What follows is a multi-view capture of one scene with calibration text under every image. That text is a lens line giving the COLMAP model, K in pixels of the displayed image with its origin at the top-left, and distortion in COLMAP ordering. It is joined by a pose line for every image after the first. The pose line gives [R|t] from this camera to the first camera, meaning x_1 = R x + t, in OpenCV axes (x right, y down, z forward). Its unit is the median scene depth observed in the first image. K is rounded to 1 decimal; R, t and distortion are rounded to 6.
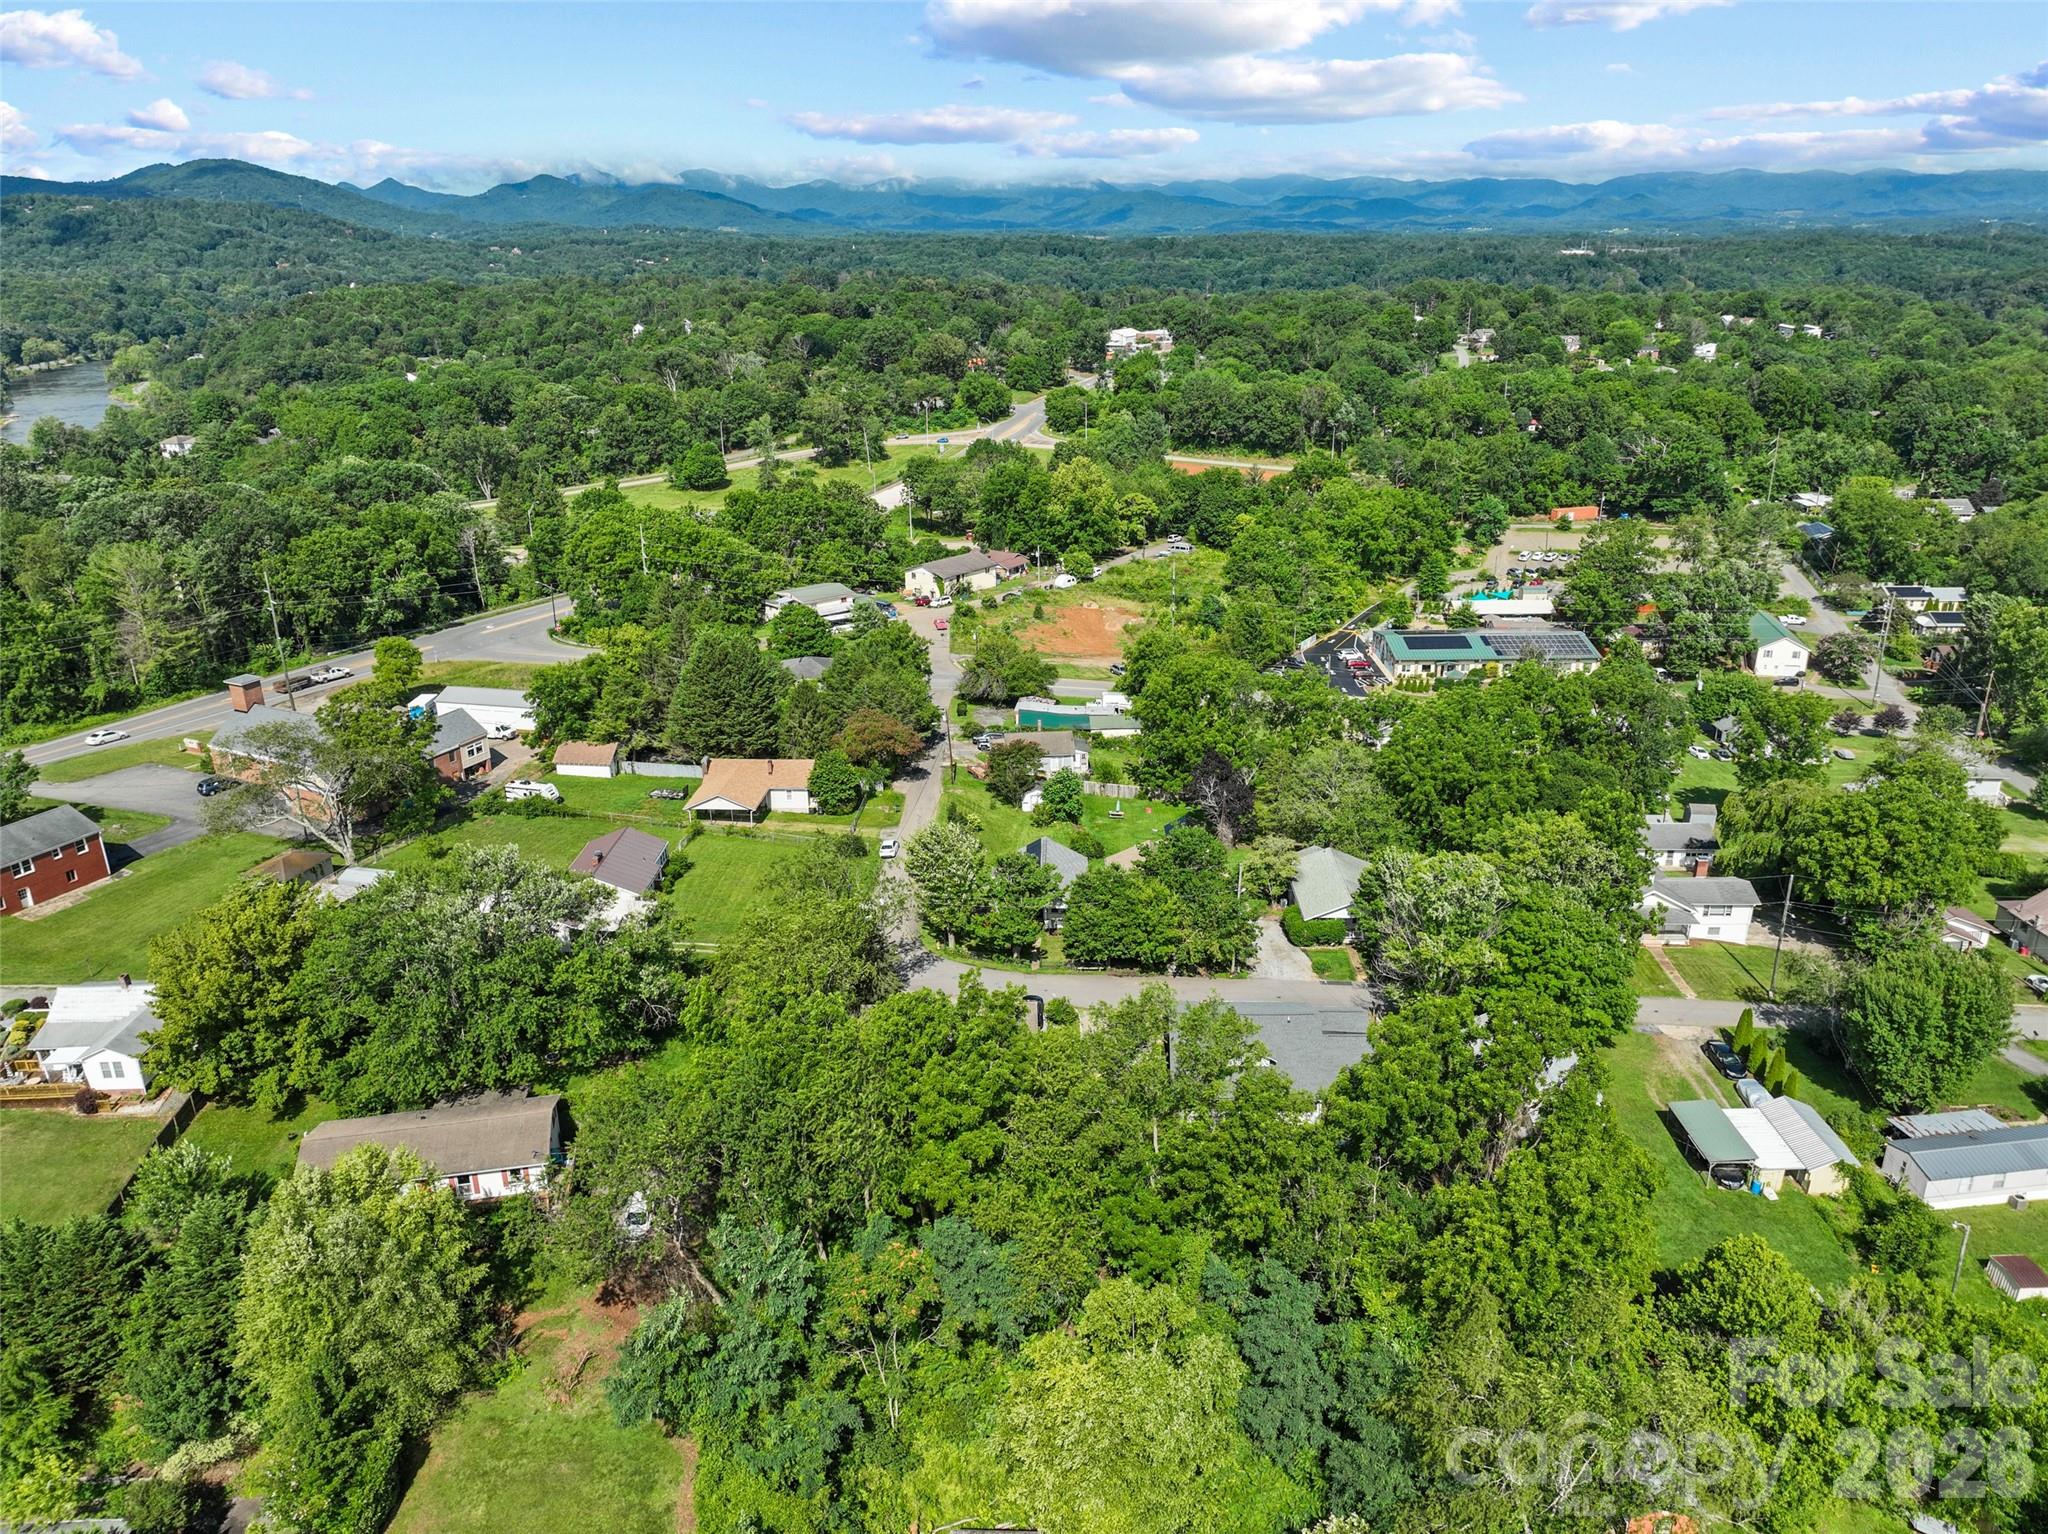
lens RADIAL K [[1451.1, 0, 1033.7], [0, 1451.1, 778.4], [0, 0, 1]] dist [0.003364, 0.012919]
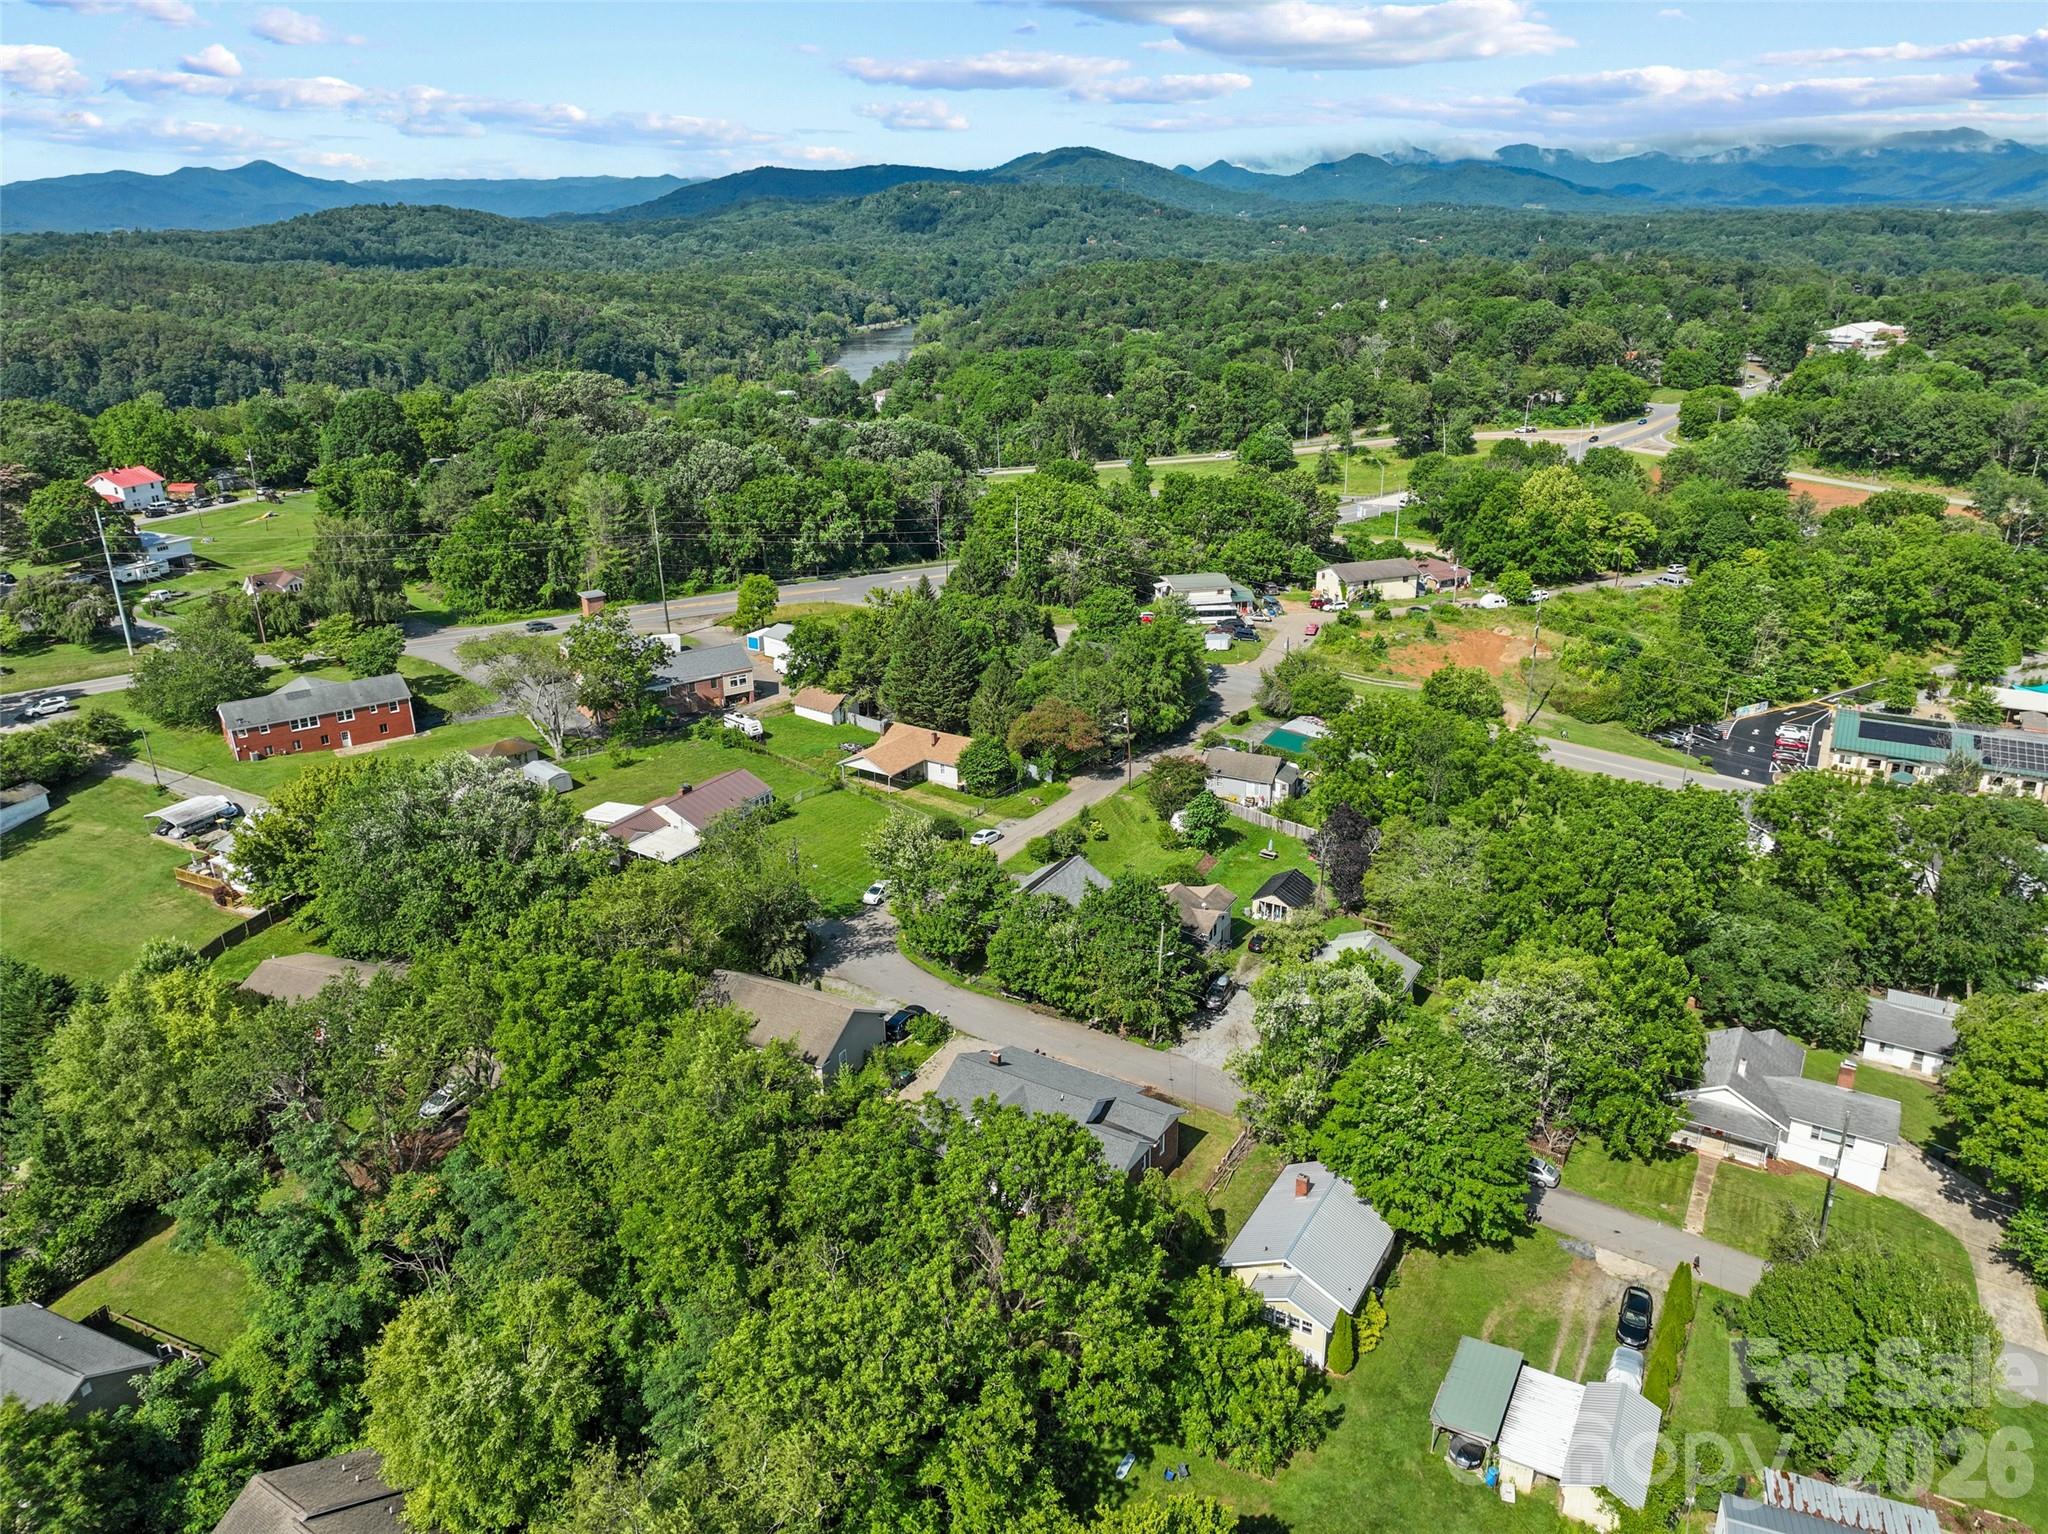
lens RADIAL K [[1451.1, 0, 1033.7], [0, 1451.1, 778.4], [0, 0, 1]] dist [0.003364, 0.012919]
pose [[0.868455, 0.178813, -0.462397, 0.214804], [-0.172547, 0.983396, 0.056217, -0.030068], [0.464772, 0.030964, 0.884889, 0.075673]]
